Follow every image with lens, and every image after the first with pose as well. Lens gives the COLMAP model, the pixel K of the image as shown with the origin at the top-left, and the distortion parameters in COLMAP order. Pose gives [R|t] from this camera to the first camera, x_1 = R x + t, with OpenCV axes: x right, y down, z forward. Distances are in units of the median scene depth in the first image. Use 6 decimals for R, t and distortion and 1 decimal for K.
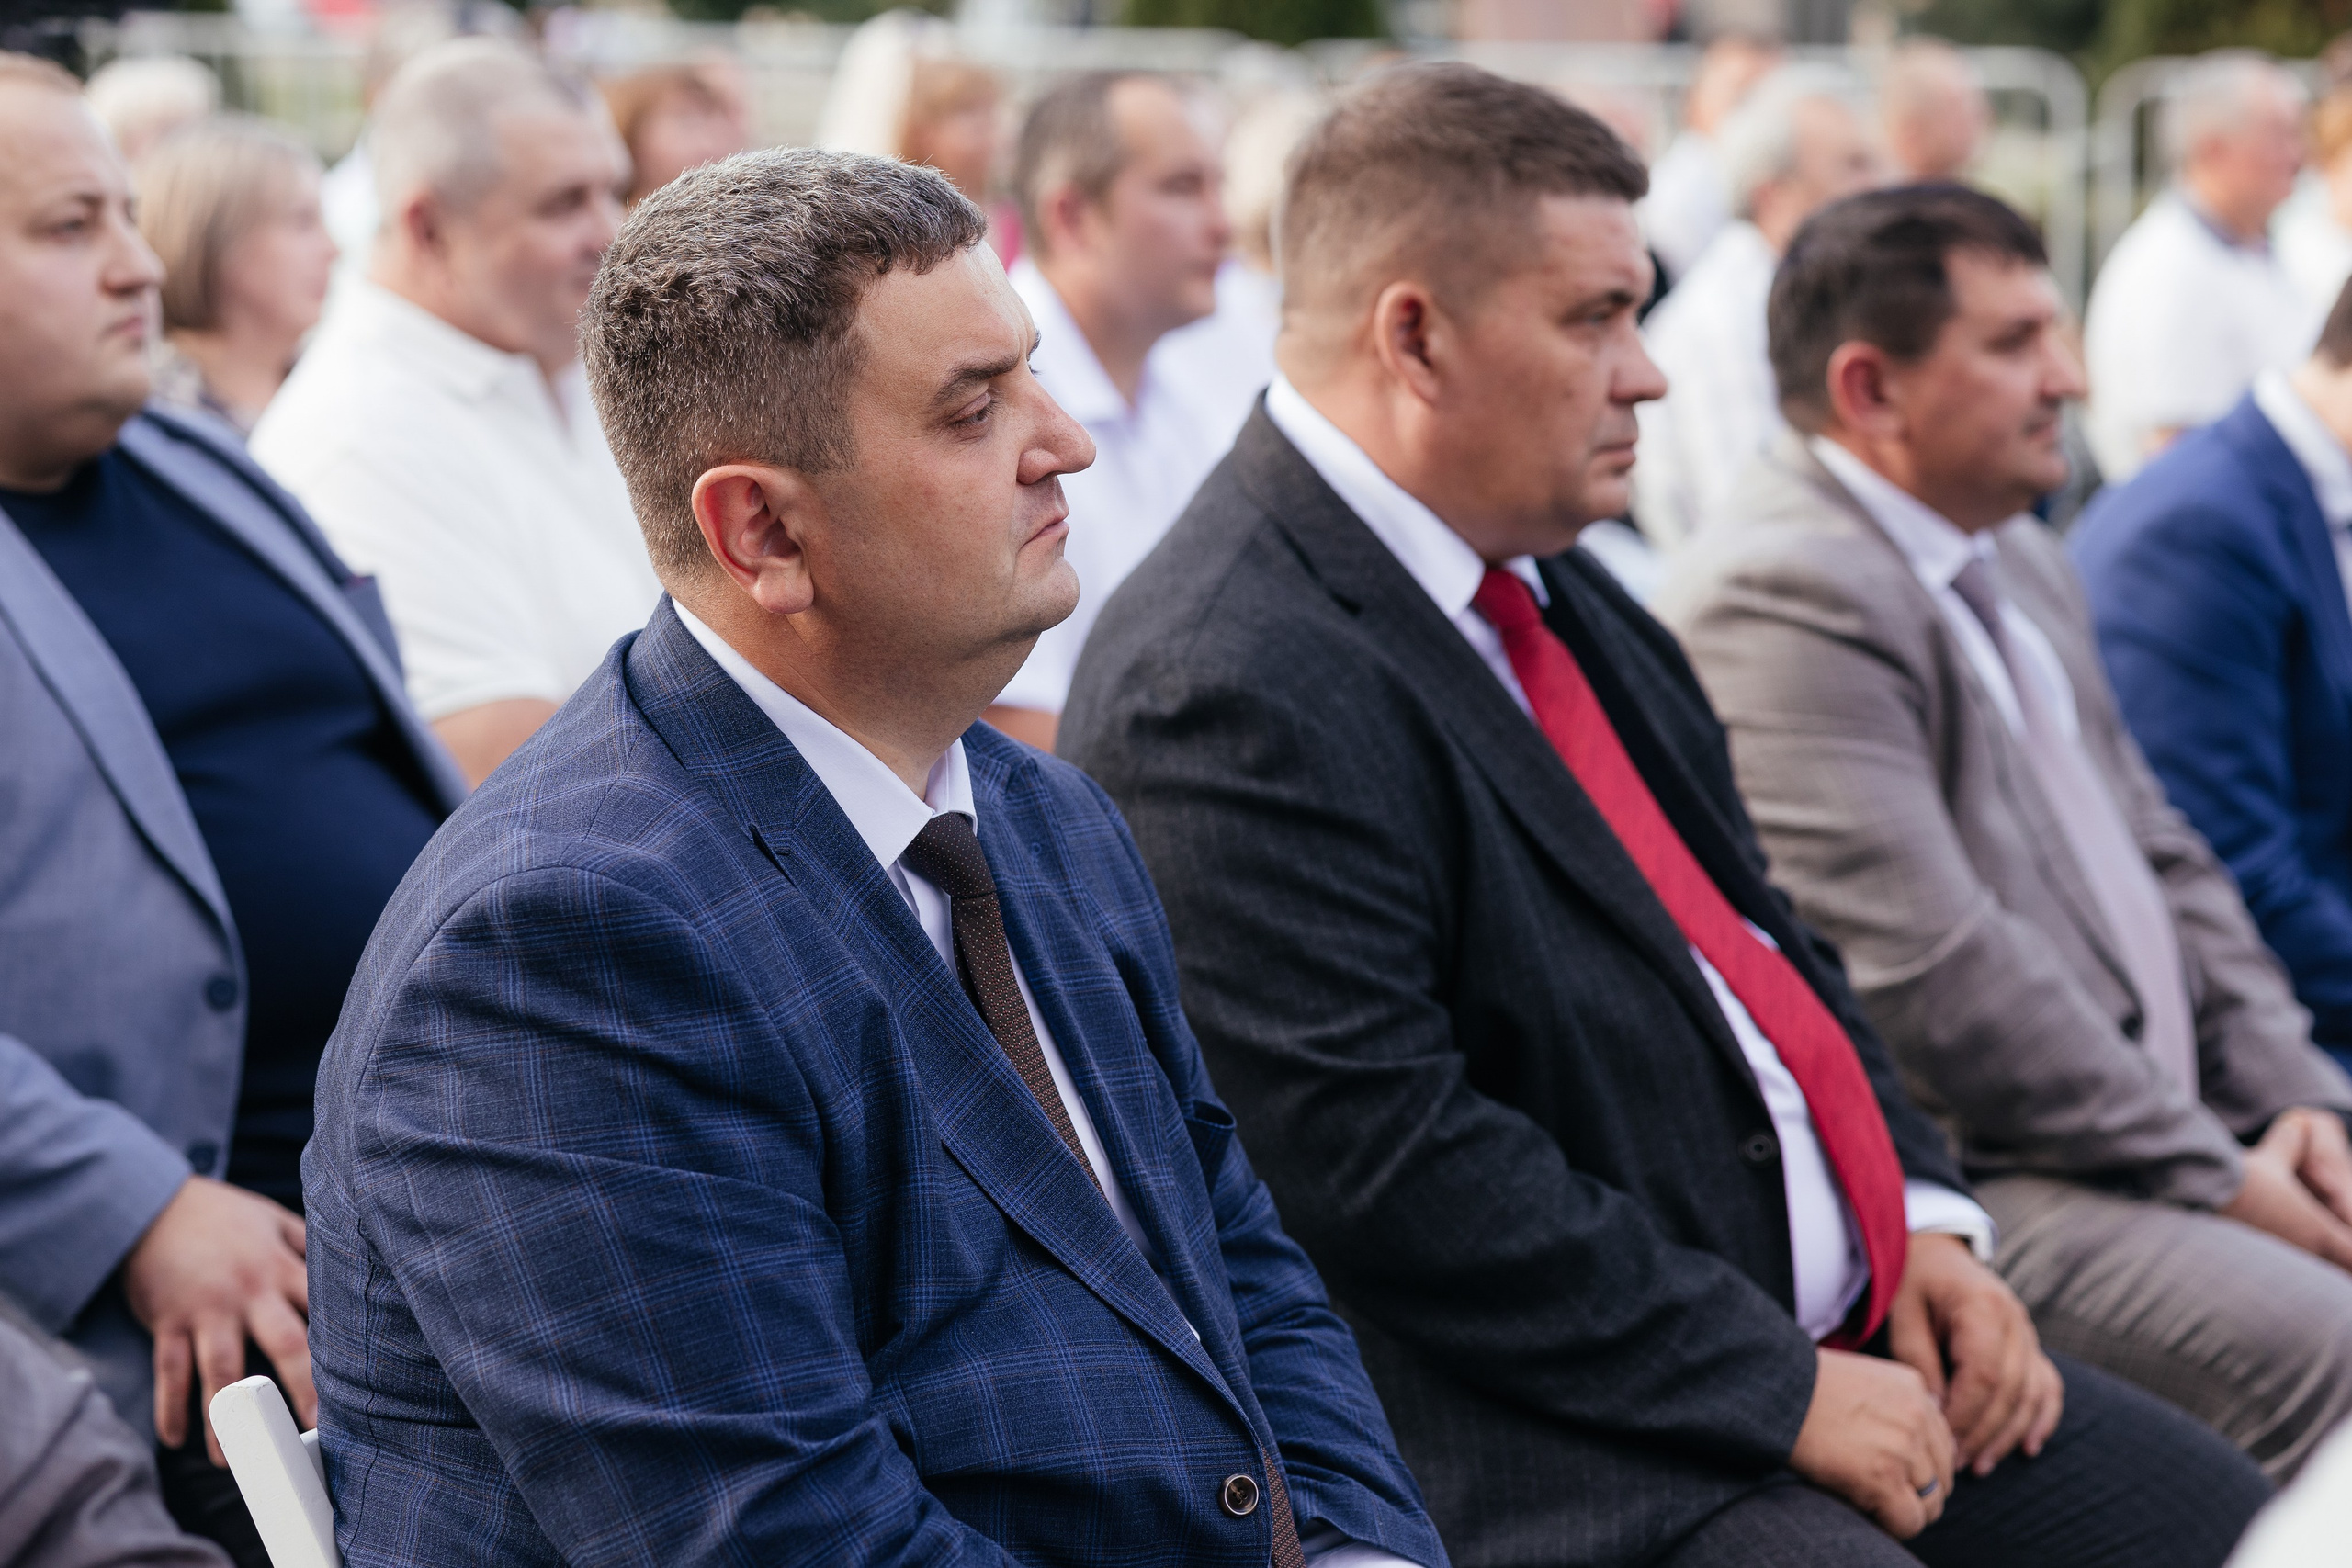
lens RADIAL K [[5498.6, 0, 1178.7], [0, 5498.6, 768.6], [0, 0, 1]] dist [0.031799, 0.000000]
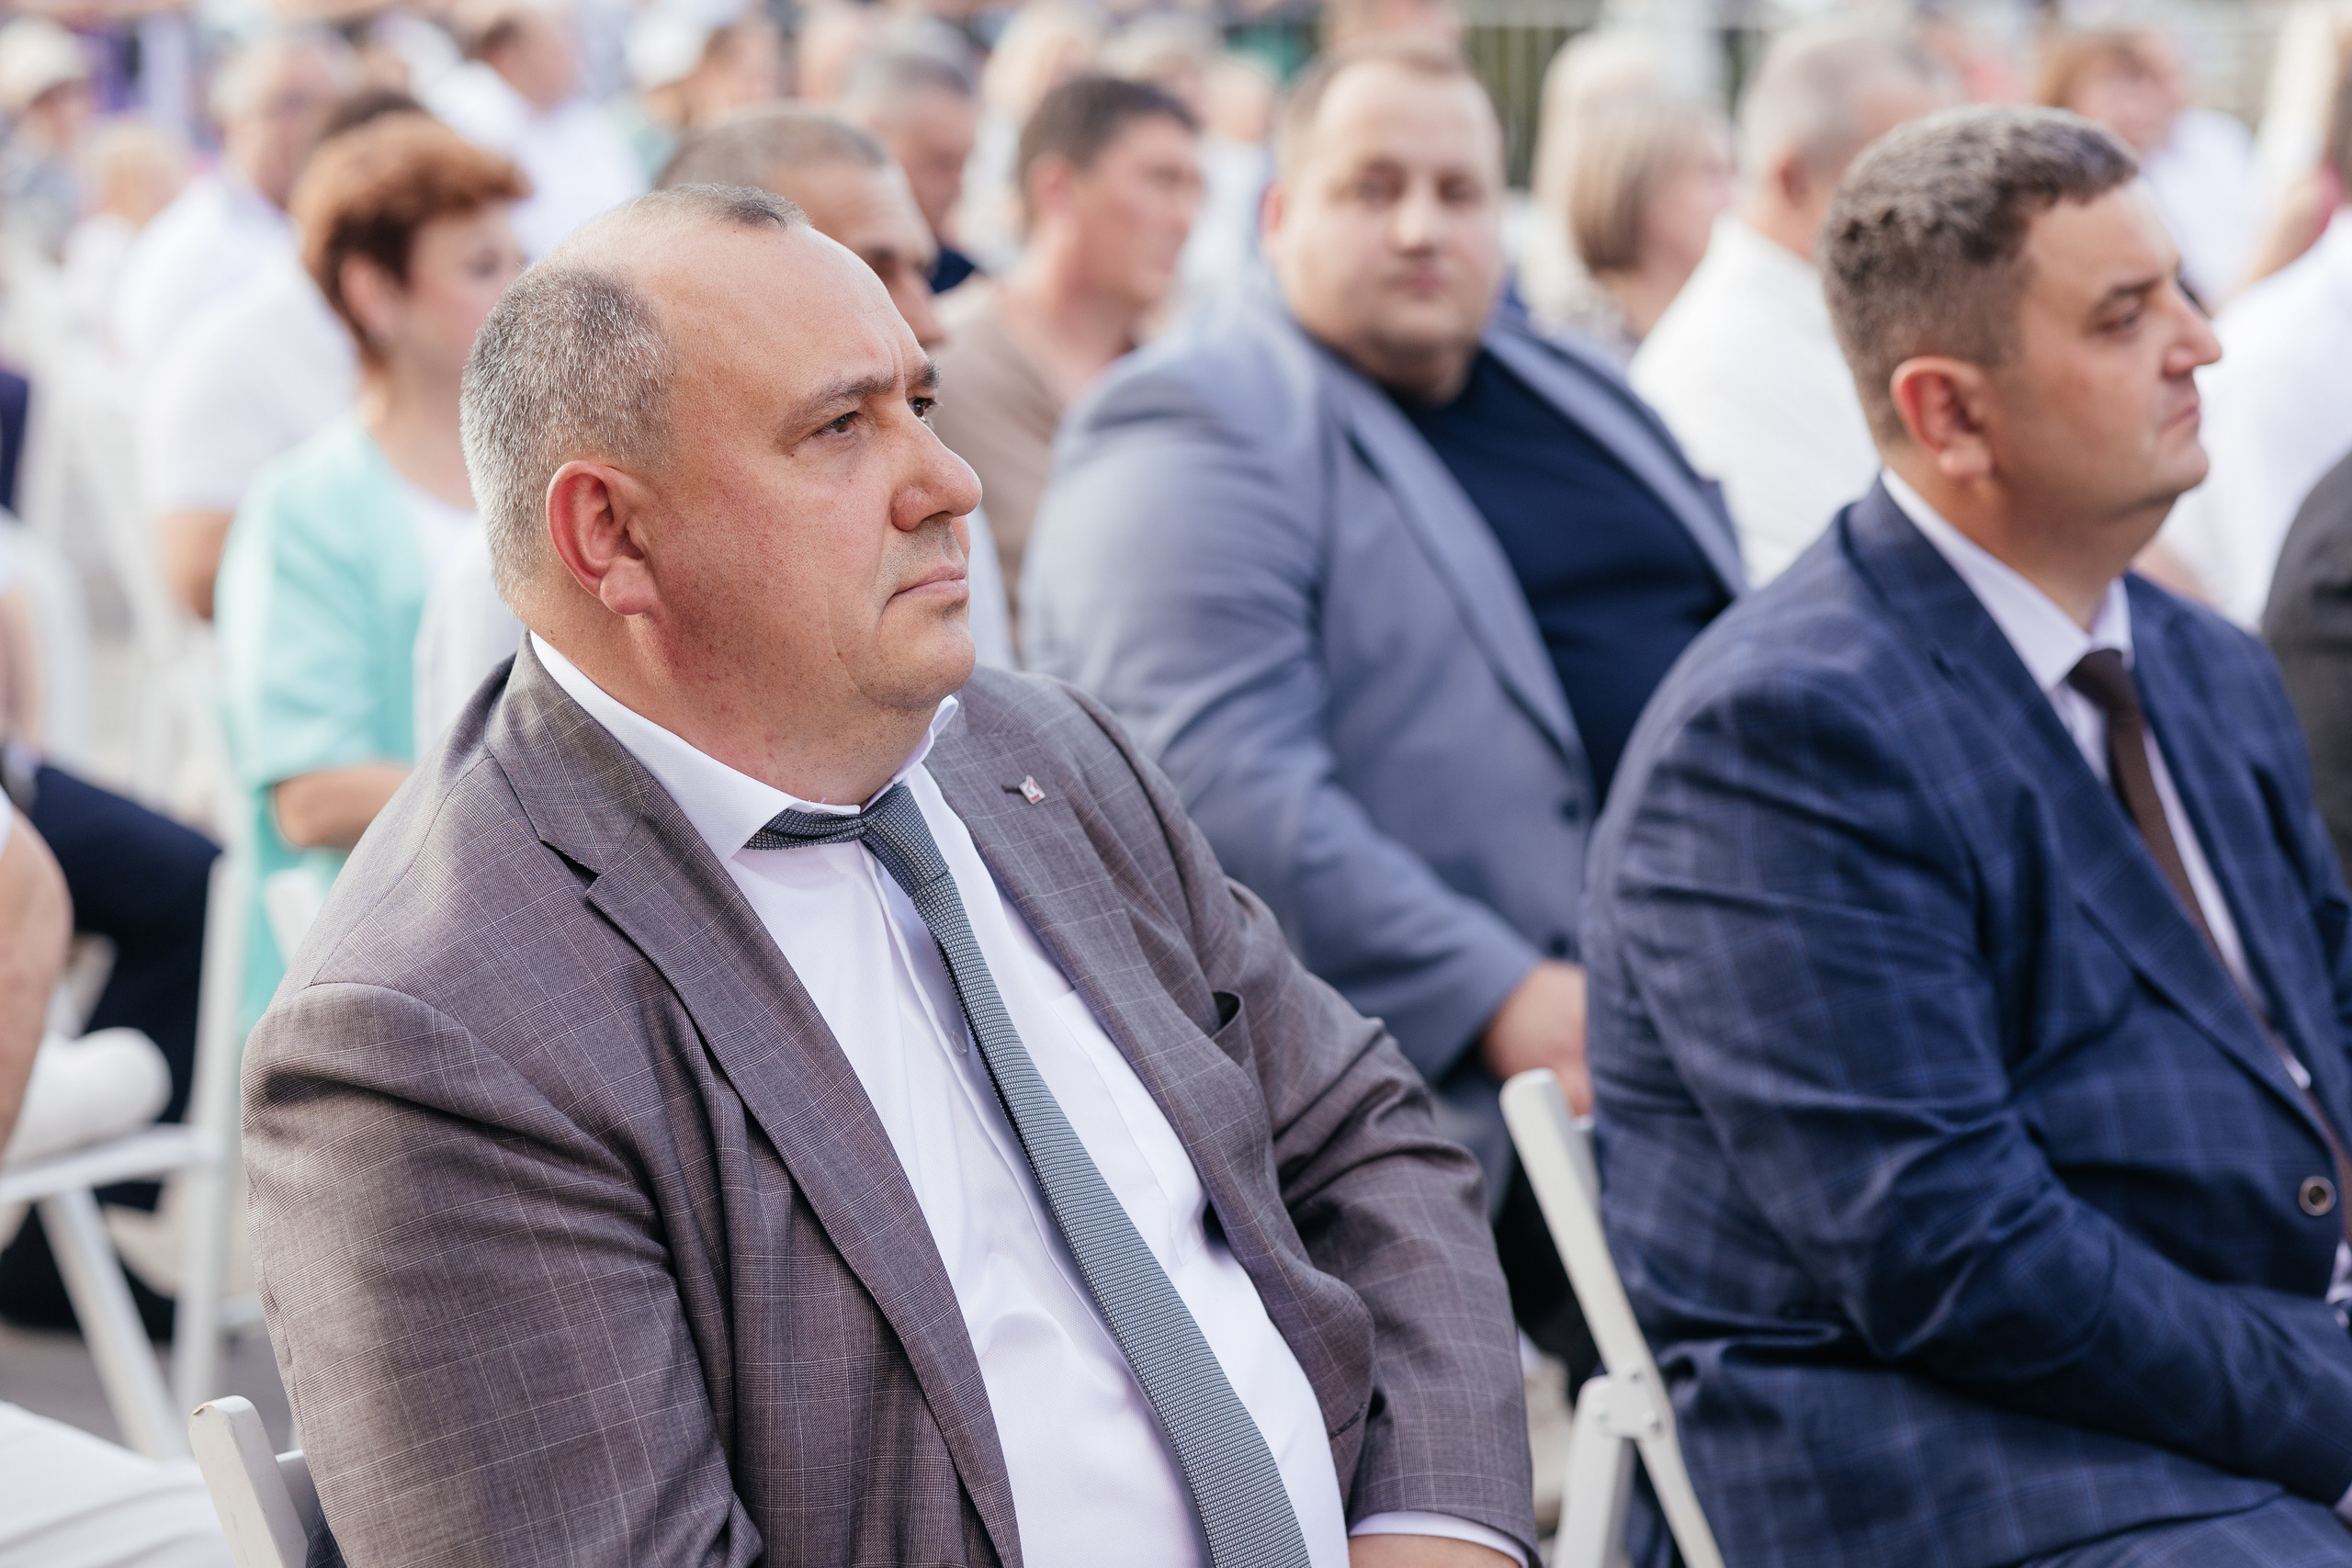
lens RADIAL K [[5498.6, 0, 1179.7], [0, 5498.6, 790.5], [0, 0, 1]] dist [0.031799, 0.000000]
pose [[0.962112, 0.024414, -0.271561, 0.098303], [-0.021990, 0.999687, 0.011966, 0.031573], [0.271768, -0.005541, 0.962347, -0.255795]]
